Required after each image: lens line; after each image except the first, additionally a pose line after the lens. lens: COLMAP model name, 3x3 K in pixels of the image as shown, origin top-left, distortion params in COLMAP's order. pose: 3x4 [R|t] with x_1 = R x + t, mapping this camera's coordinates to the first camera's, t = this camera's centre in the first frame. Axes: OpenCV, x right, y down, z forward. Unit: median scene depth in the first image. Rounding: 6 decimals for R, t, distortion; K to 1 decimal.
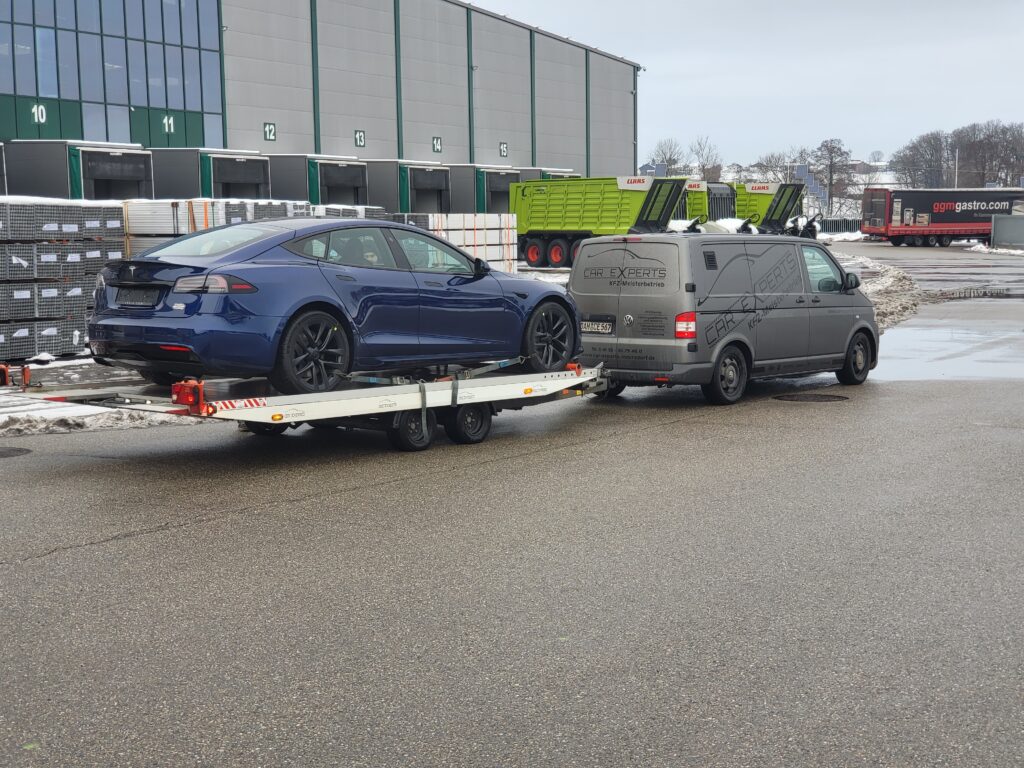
lens RADIAL K [[1571.2, 0, 512.0], [0, 1571.2, 384.0], [0, 0, 1]] dist [0.065117, 0.078012]
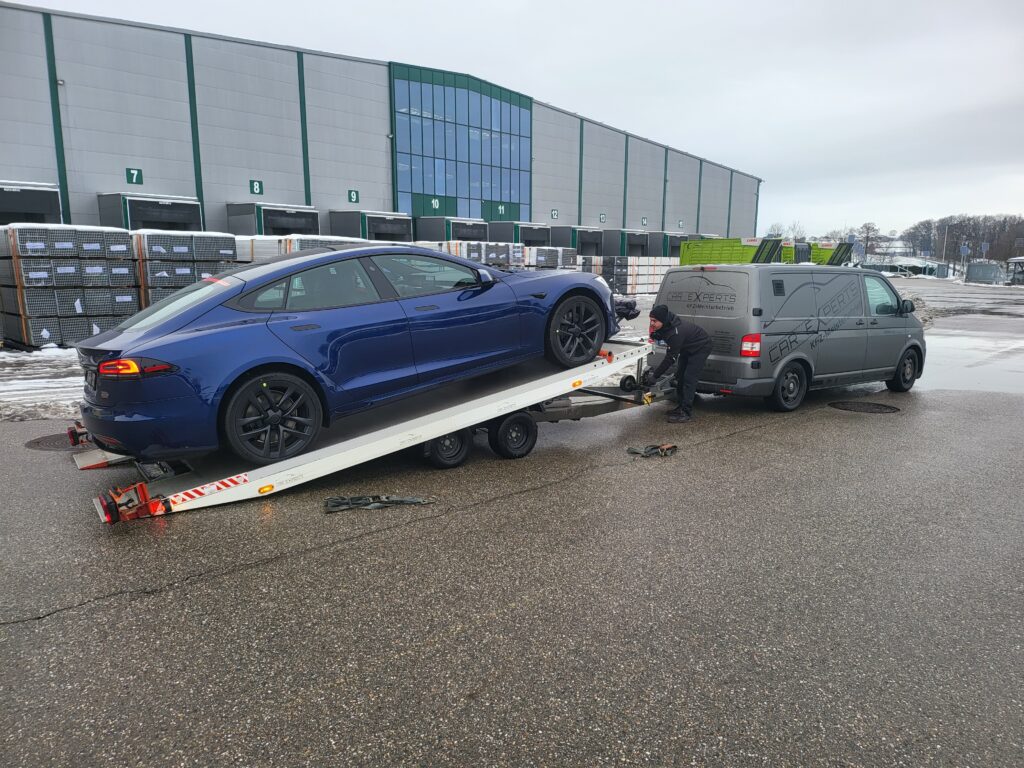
lens RADIAL K [[708.6, 0, 512.0], [0, 708.6, 384.0], [0, 0, 1]] dist [0.059009, -0.030858]
pose [[0.968511, 0.058682, -0.241954, 0.023115], [-0.042846, 0.996612, 0.070204, -0.012605], [0.245254, -0.057627, 0.967745, 0.151852]]
